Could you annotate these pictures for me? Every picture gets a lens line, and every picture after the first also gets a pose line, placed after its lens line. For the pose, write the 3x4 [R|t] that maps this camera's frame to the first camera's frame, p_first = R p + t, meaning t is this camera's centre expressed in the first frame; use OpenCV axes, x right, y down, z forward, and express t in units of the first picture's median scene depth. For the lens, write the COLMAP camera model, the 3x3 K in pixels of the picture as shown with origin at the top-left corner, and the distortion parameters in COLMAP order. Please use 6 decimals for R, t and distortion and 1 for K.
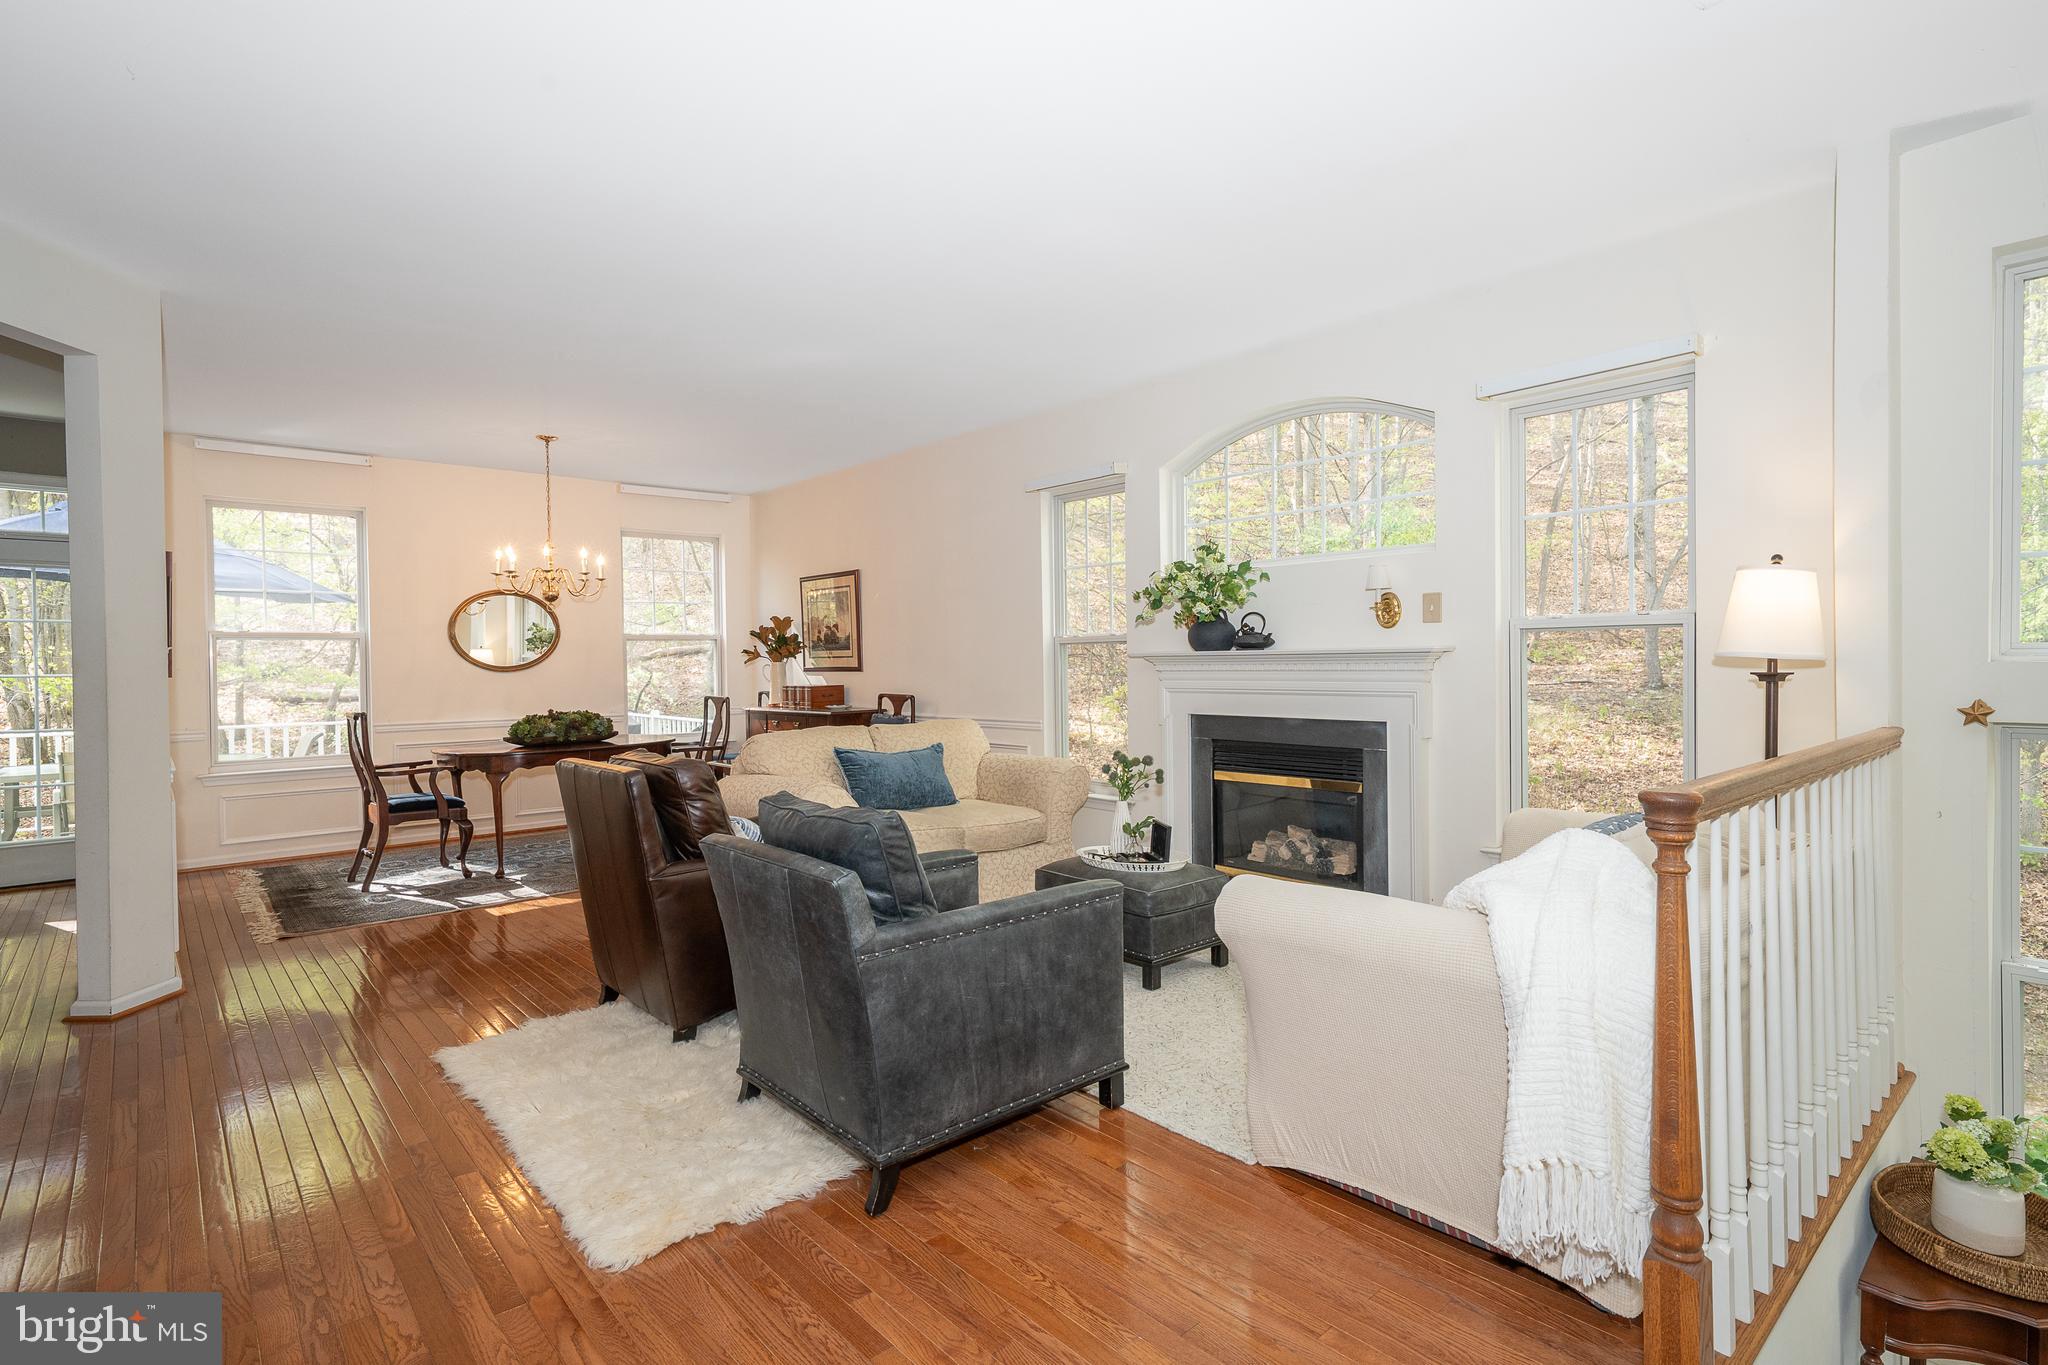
lens RADIAL K [[991.9, 0, 1023.1], [0, 991.9, 676.3], [0, 0, 1]] dist [0.003530, 0.001315]
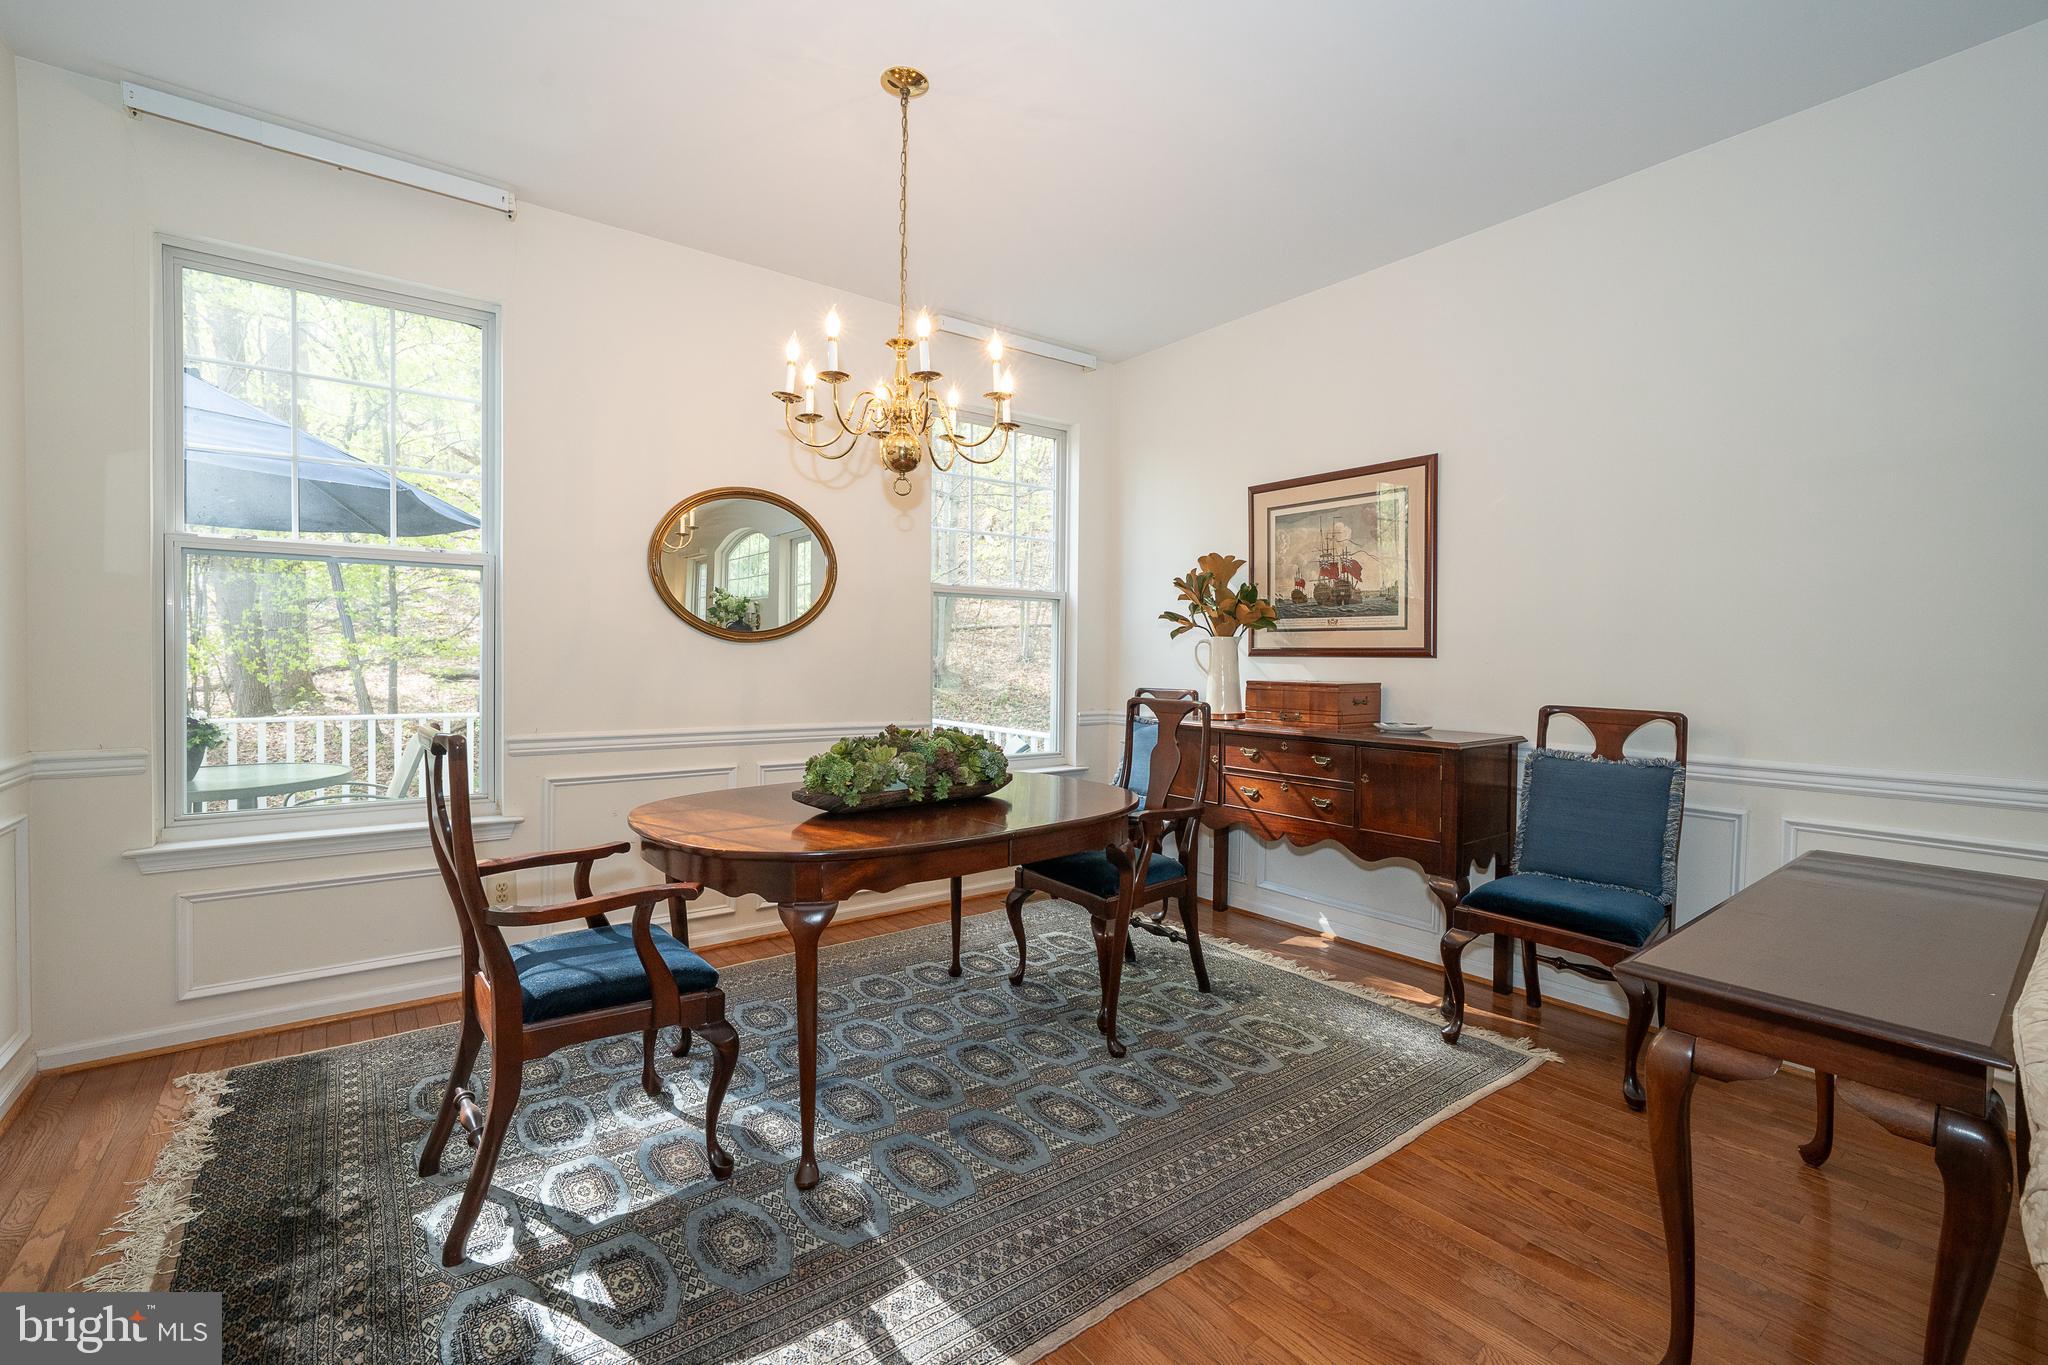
lens RADIAL K [[888.2, 0, 1022.4], [0, 888.2, 678.3], [0, 0, 1]] dist [-0.018389, -0.000336]
pose [[0.997273, 0.026943, -0.068713, -0.485825], [-0.026434, 0.999616, 0.008307, 0.010636], [0.068911, -0.006468, 0.997602, 0.768289]]
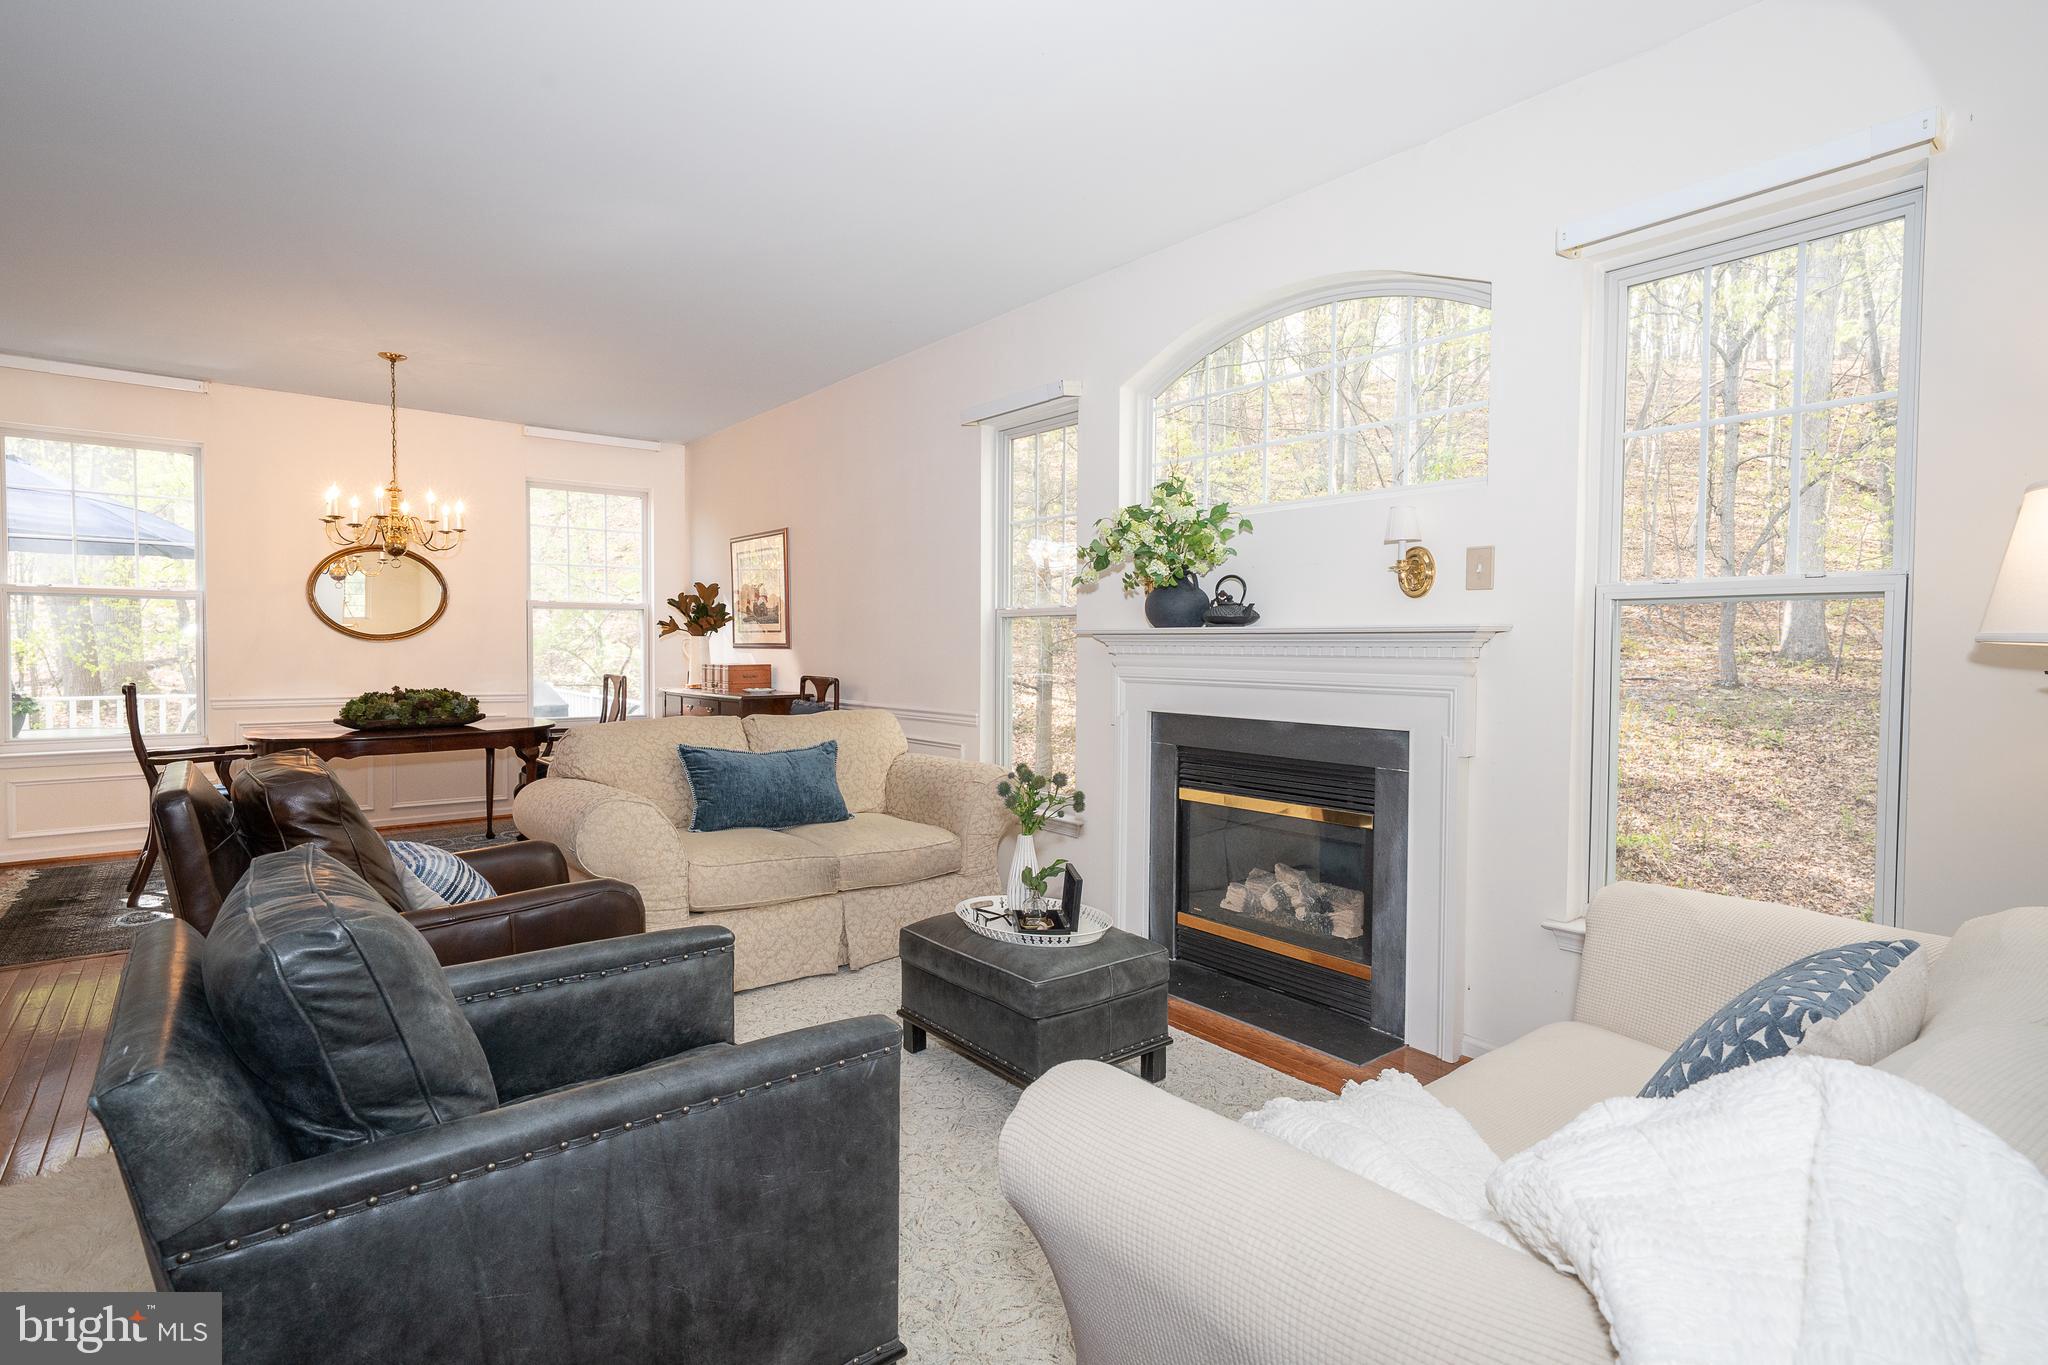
lens RADIAL K [[991.9, 0, 1021.8], [0, 991.9, 674.7], [0, 0, 1]] dist [0.003530, 0.001315]
pose [[0.998965, 0.021294, -0.040184, 0.098165], [-0.020730, 0.999682, 0.014388, 0.001201], [0.040478, -0.013540, 0.999089, 0.236481]]
